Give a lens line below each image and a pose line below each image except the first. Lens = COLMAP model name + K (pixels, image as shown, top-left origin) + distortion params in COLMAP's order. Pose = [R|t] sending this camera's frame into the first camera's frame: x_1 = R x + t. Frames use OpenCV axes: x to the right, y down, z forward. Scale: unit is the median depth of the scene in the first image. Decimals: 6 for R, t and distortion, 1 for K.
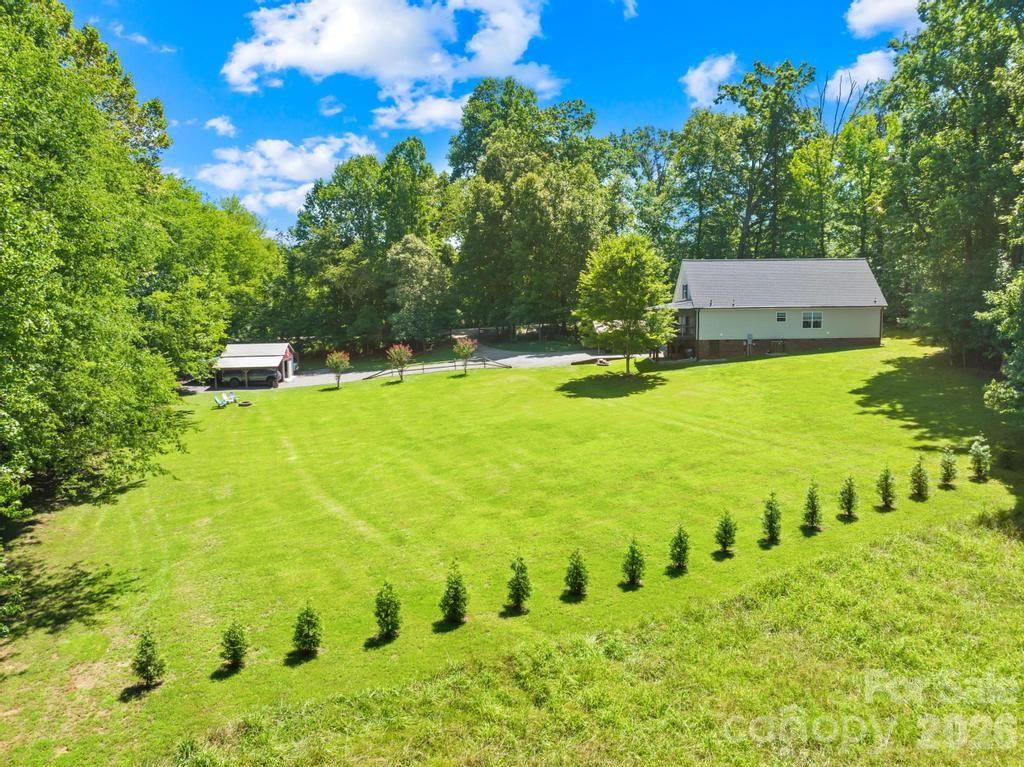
lens RADIAL K [[719.3, 0, 512.0], [0, 719.3, 383.5], [0, 0, 1]] dist [-0.034419, -0.001280]
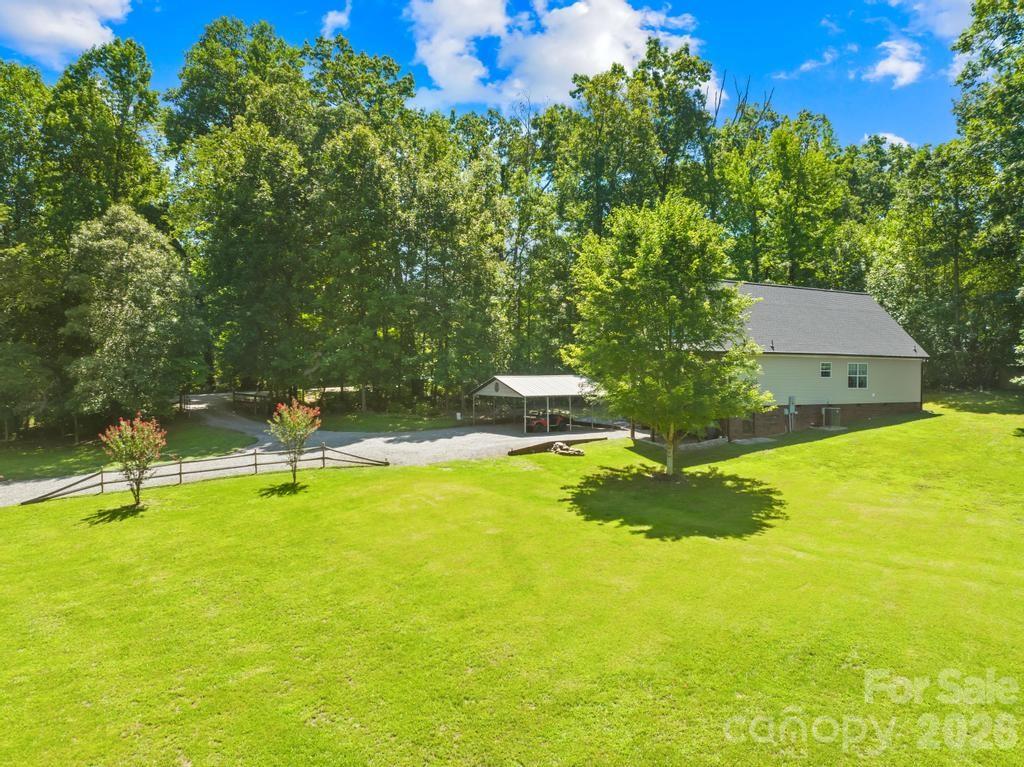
lens RADIAL K [[719.3, 0, 512.0], [0, 719.3, 383.5], [0, 0, 1]] dist [-0.034419, -0.001280]
pose [[0.889593, 0.015982, 0.456475, -0.125239], [0.034885, 0.994091, -0.102789, -0.019977], [-0.455420, 0.107365, 0.883779, 0.444390]]
